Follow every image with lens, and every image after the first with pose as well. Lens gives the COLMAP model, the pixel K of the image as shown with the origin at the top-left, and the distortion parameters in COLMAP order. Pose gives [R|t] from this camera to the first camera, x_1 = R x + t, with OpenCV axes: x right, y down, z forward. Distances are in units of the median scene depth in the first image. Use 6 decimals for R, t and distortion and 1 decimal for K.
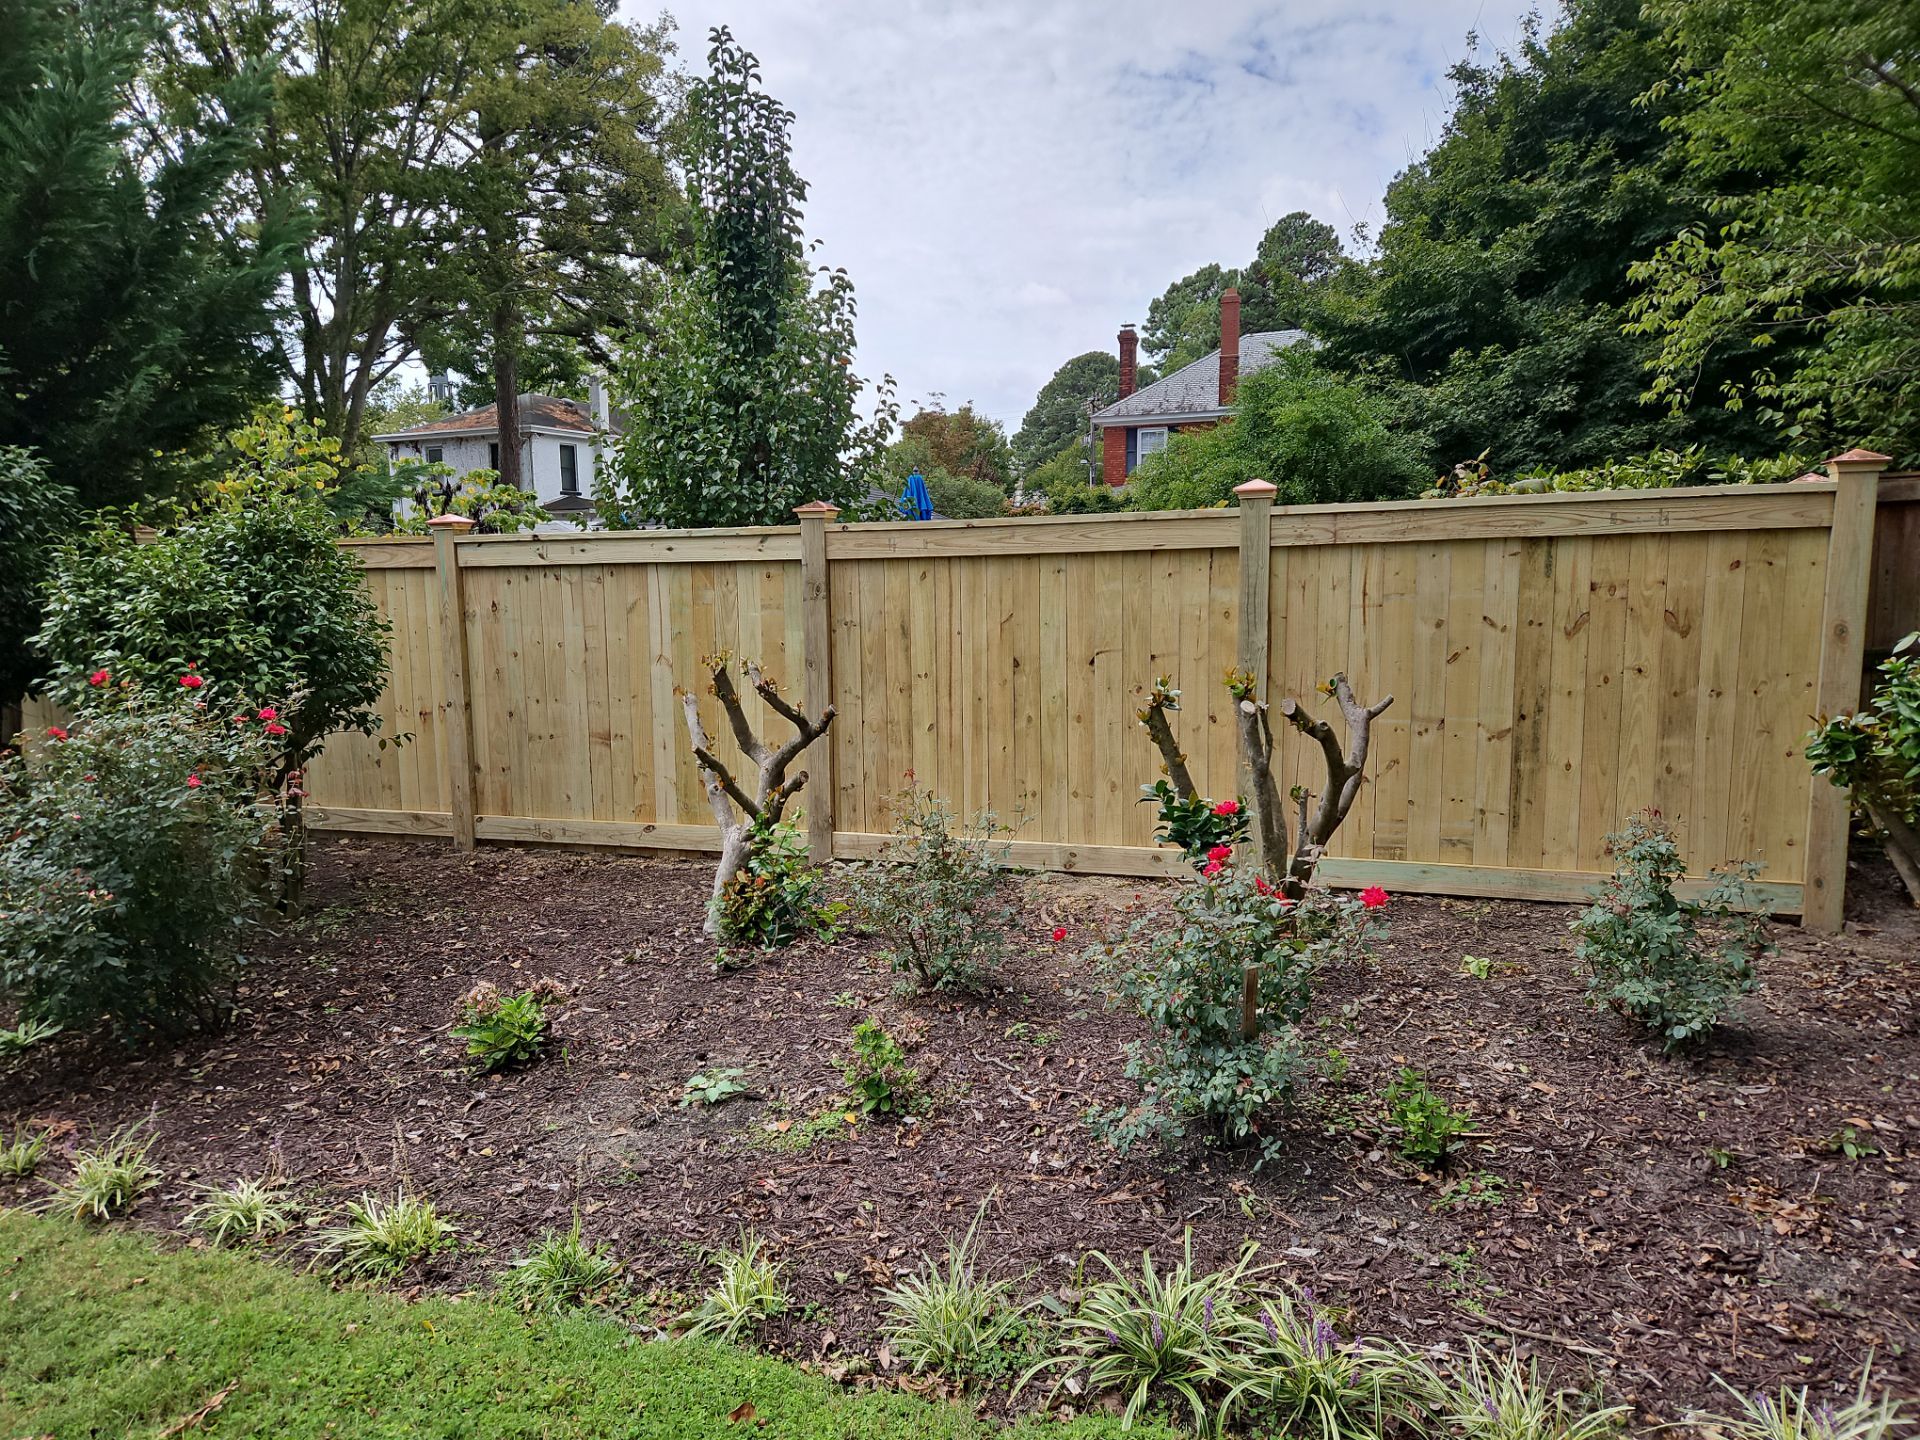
lens RADIAL K [[1306.3, 0, 949.6], [0, 1306.3, 749.2], [0, 0, 1]] dist [0.094659, -0.098898]
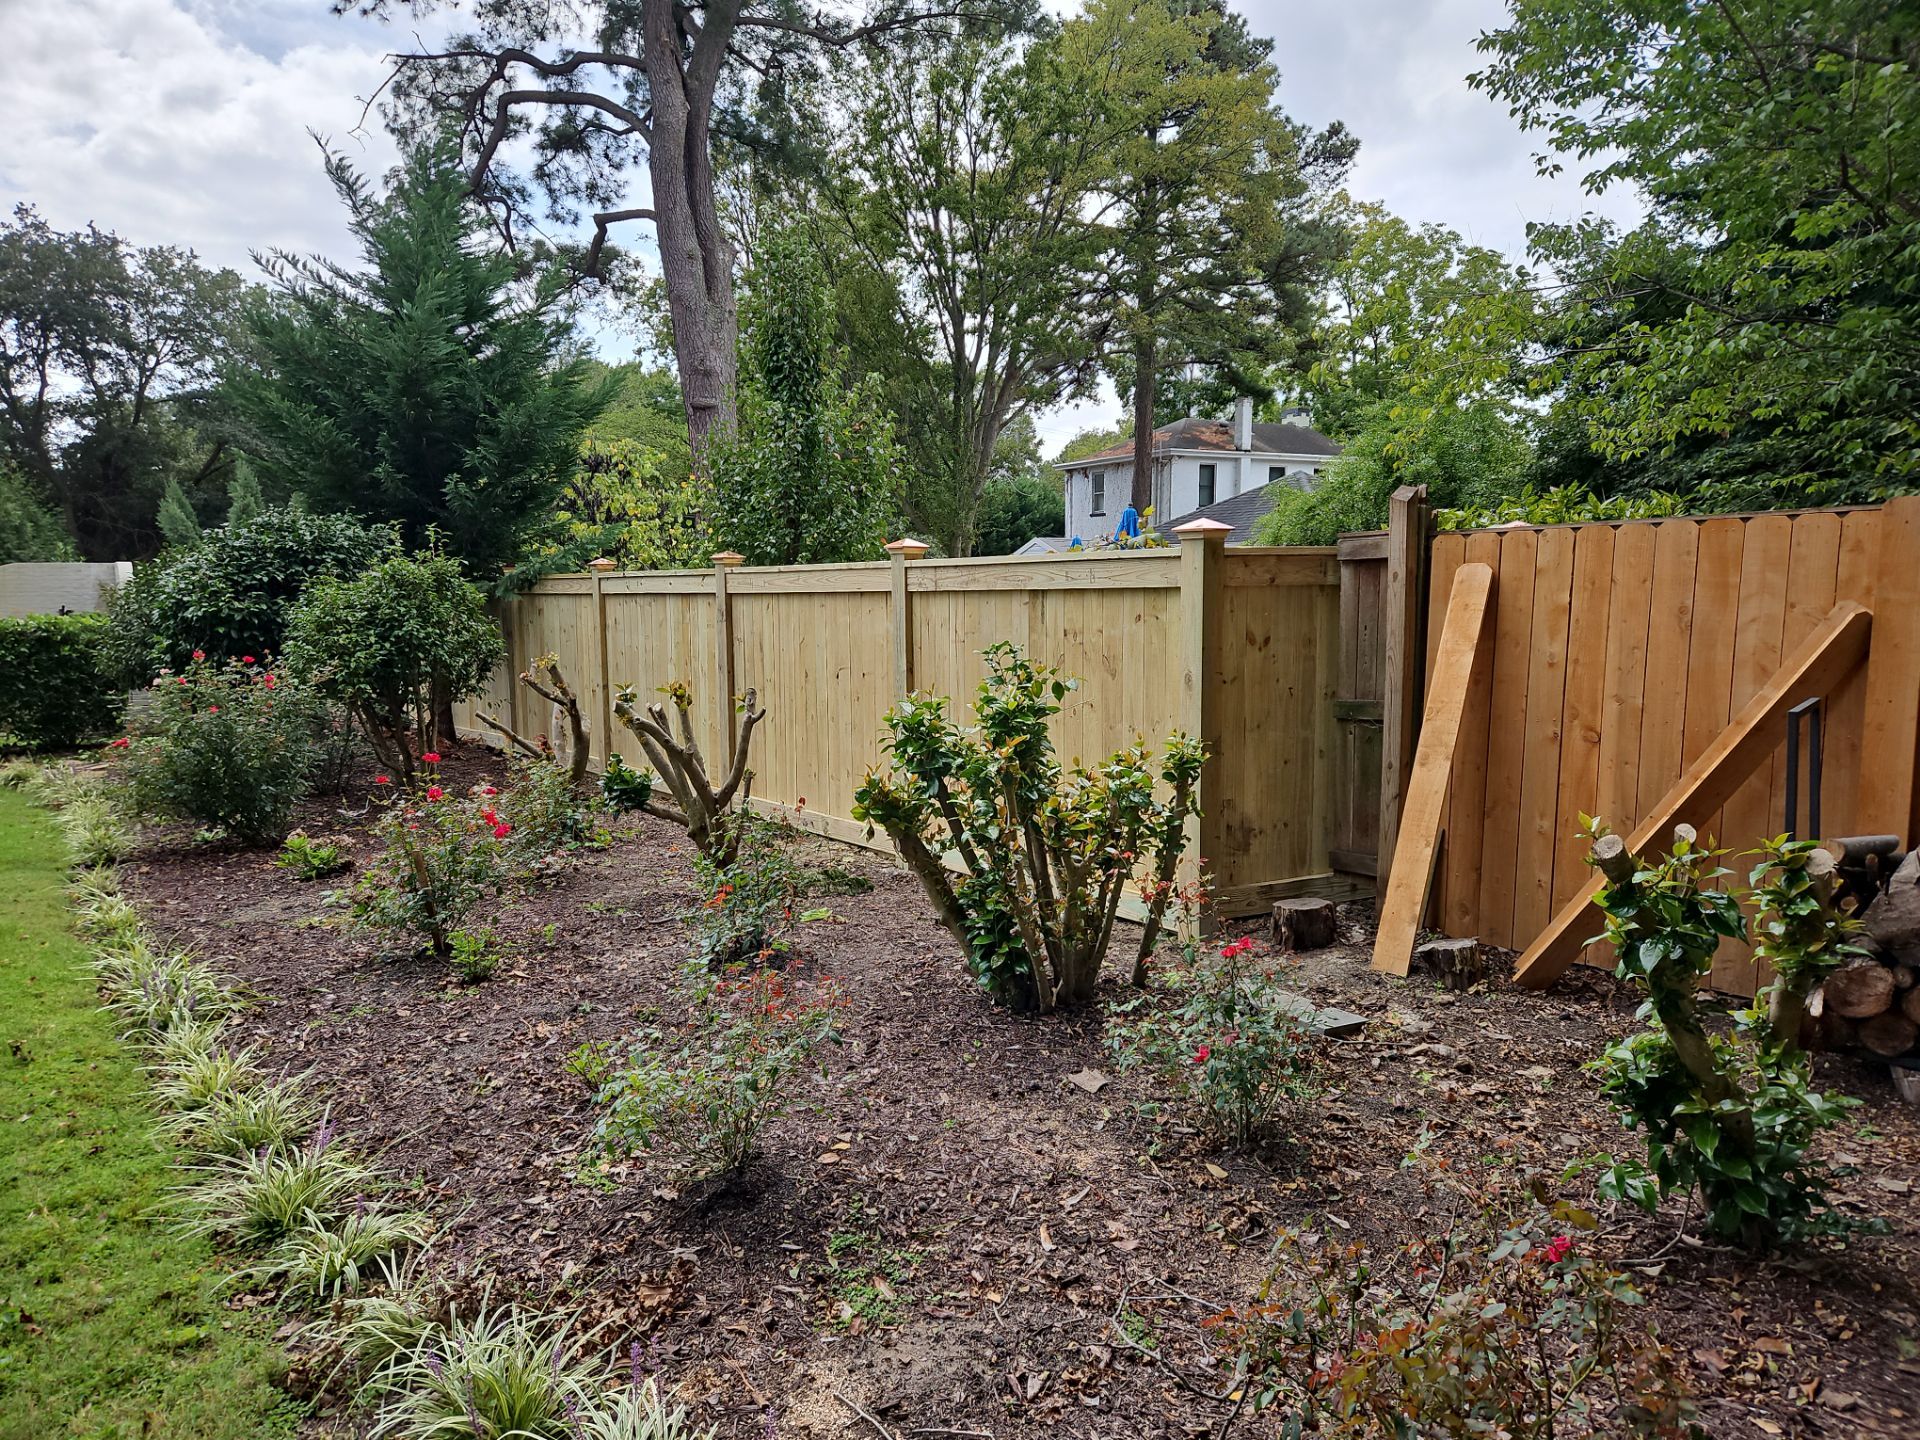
lens RADIAL K [[1306.3, 0, 949.6], [0, 1306.3, 749.2], [0, 0, 1]] dist [0.094659, -0.098898]
pose [[0.832990, 0.080237, -0.547440, 0.566610], [-0.082239, 0.996393, 0.020904, -0.018631], [0.547142, 0.027608, 0.836584, -0.017261]]
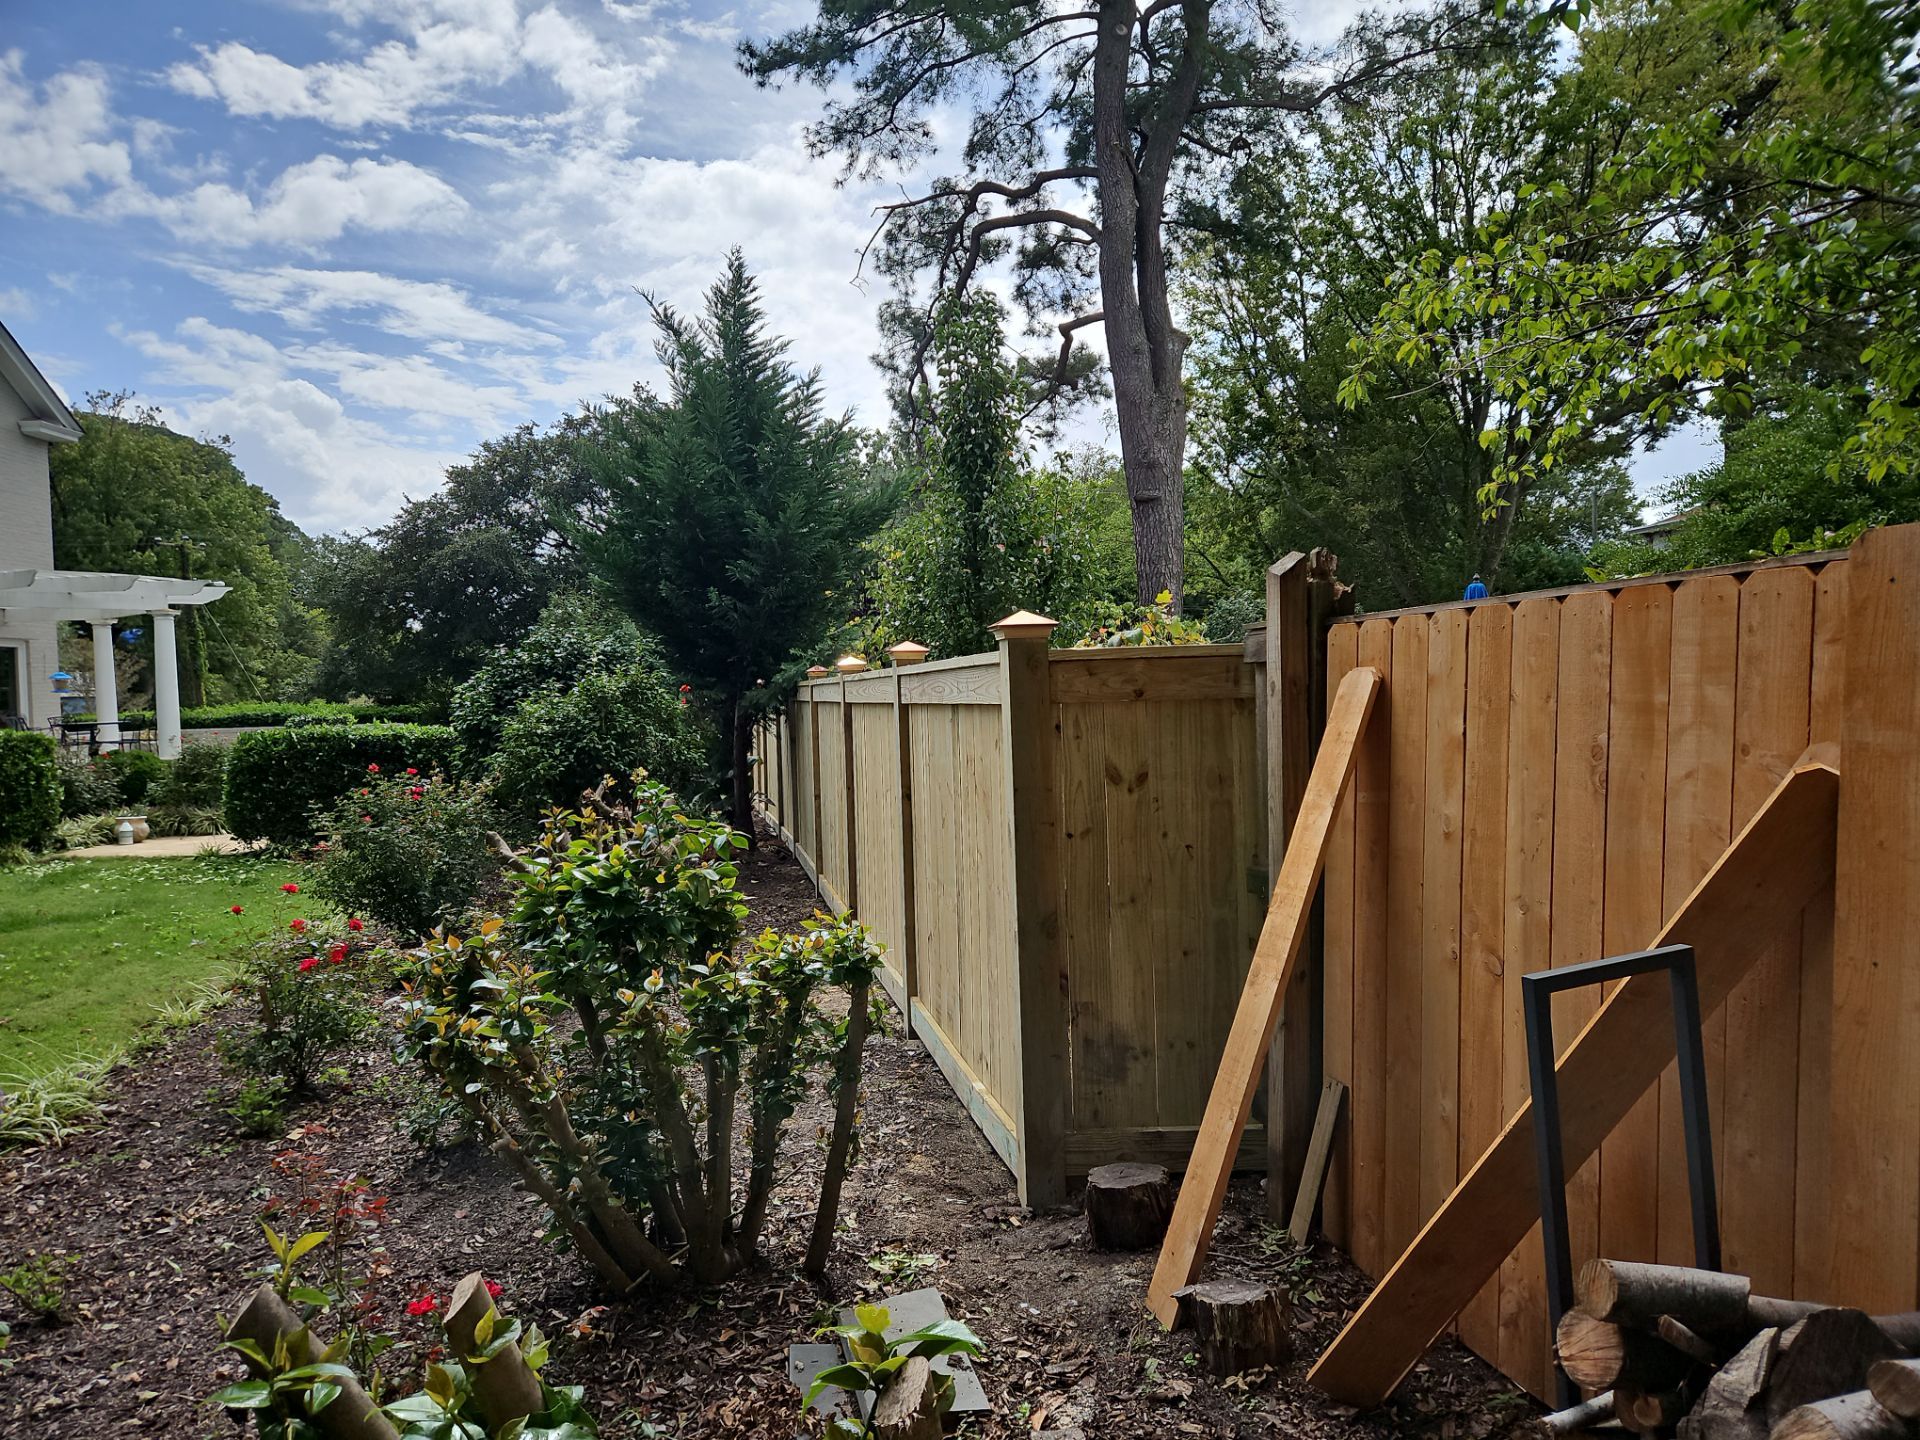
lens RADIAL K [[1306.3, 0, 949.6], [0, 1306.3, 749.2], [0, 0, 1]] dist [0.094659, -0.098898]
pose [[0.513625, 0.046519, -0.856753, 0.679107], [-0.099222, 0.995050, -0.005456, -0.066509], [0.852259, 0.087811, 0.515698, 0.281842]]
